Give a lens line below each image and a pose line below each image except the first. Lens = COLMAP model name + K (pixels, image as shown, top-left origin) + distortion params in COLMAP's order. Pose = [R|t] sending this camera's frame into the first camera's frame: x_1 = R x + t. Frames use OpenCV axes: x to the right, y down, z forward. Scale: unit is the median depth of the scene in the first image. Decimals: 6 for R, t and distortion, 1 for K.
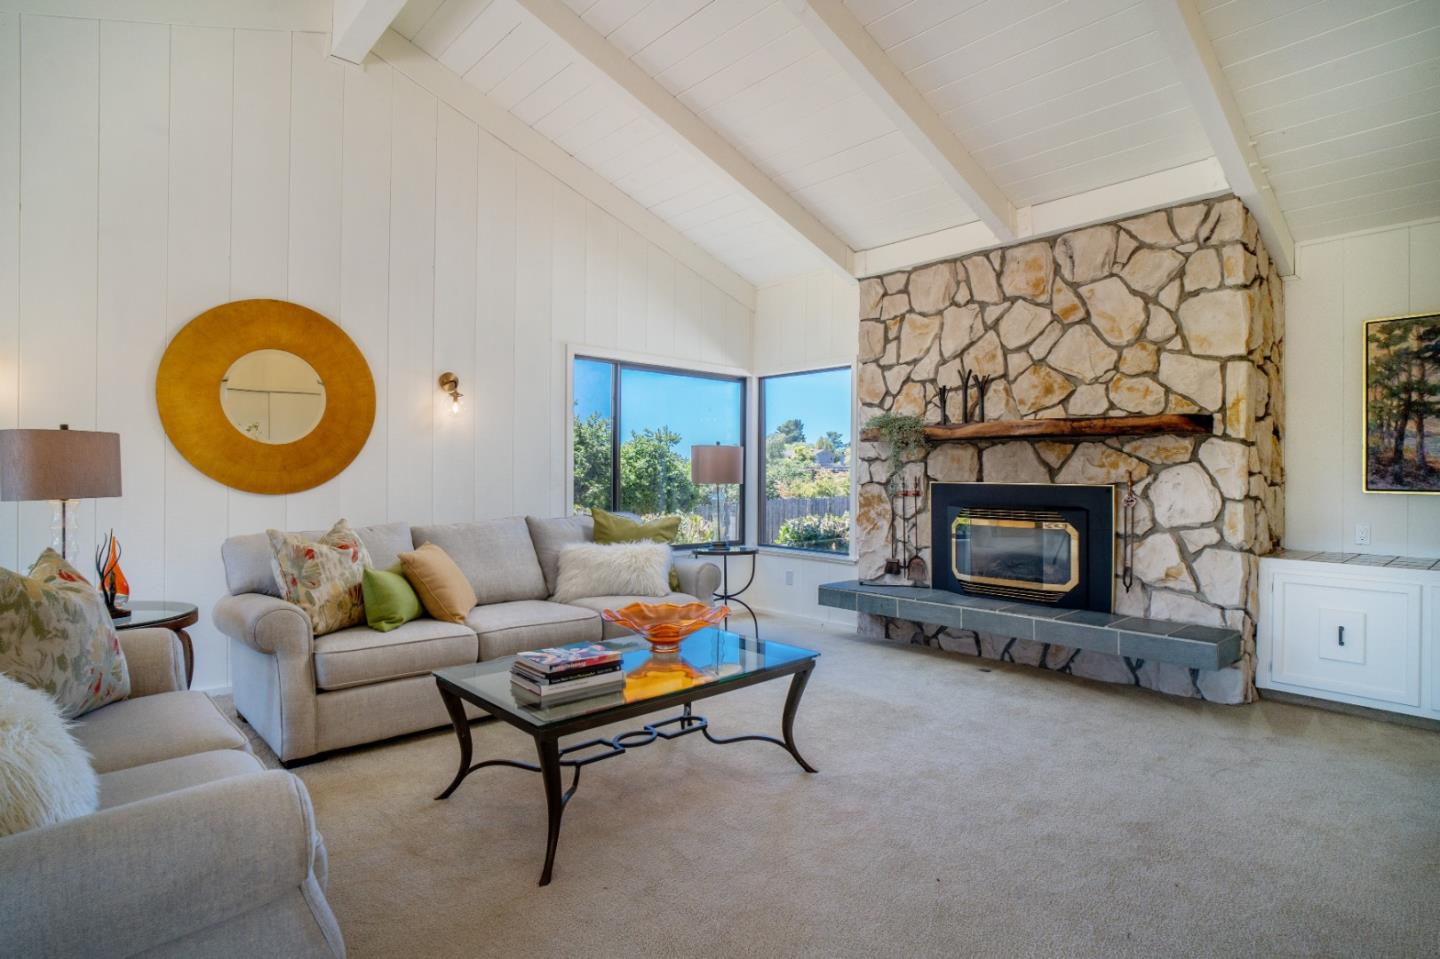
lens RADIAL K [[756.9, 0, 741.9], [0, 756.9, 479.6], [0, 0, 1]] dist [-0.050235, 0.021933]
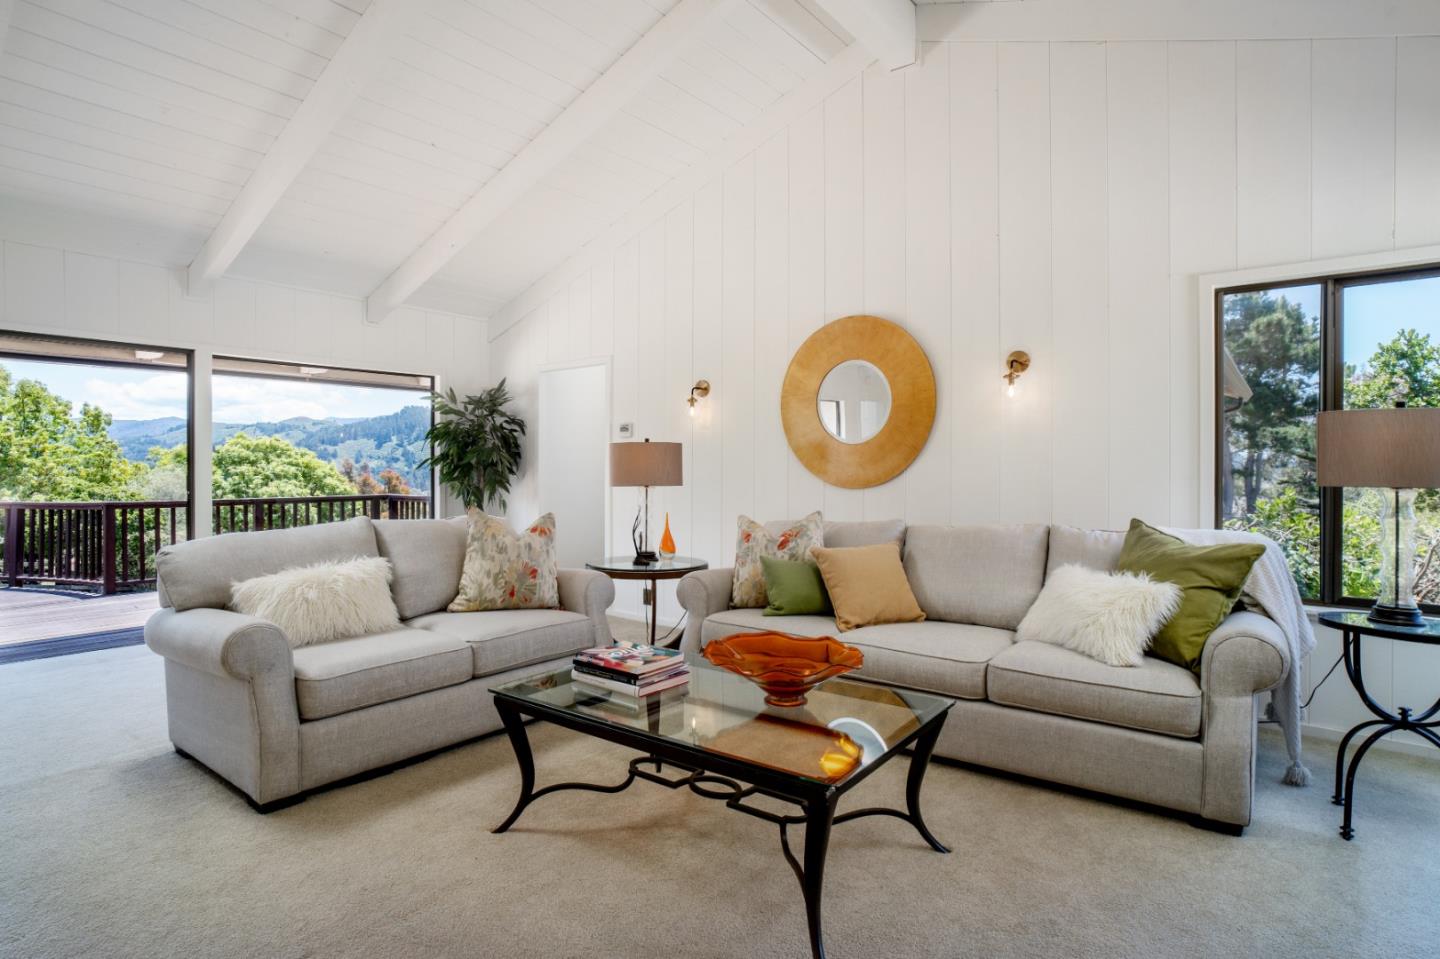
lens RADIAL K [[756.9, 0, 699.1], [0, 756.9, 475.9], [0, 0, 1]] dist [-0.050235, 0.021933]
pose [[0.139086, 0.002323, -0.990278, 0.441267], [-0.006497, 0.999978, 0.001433, 0.001071], [0.990259, 0.006234, 0.139098, 0.564145]]
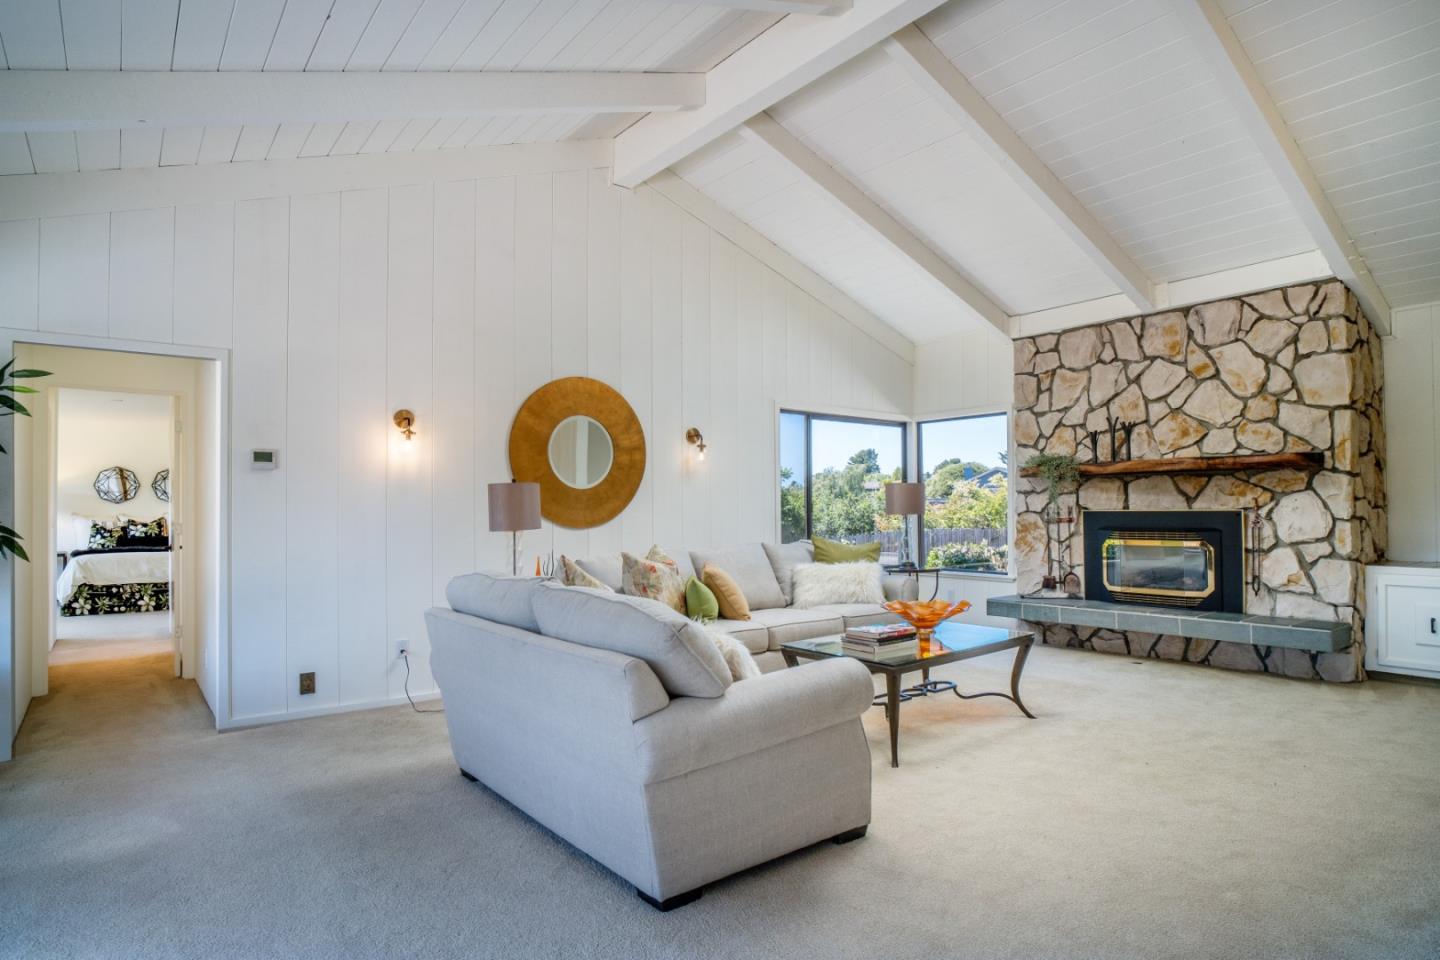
lens RADIAL K [[809.6, 0, 770.0], [0, 809.6, 505.0], [0, 0, 1]] dist [-0.039038, 0.014553]
pose [[0.998602, -0.017018, -0.050044, -0.213182], [0.016457, 0.999797, -0.011599, 0.002140], [0.050231, 0.010760, 0.998680, -0.353936]]
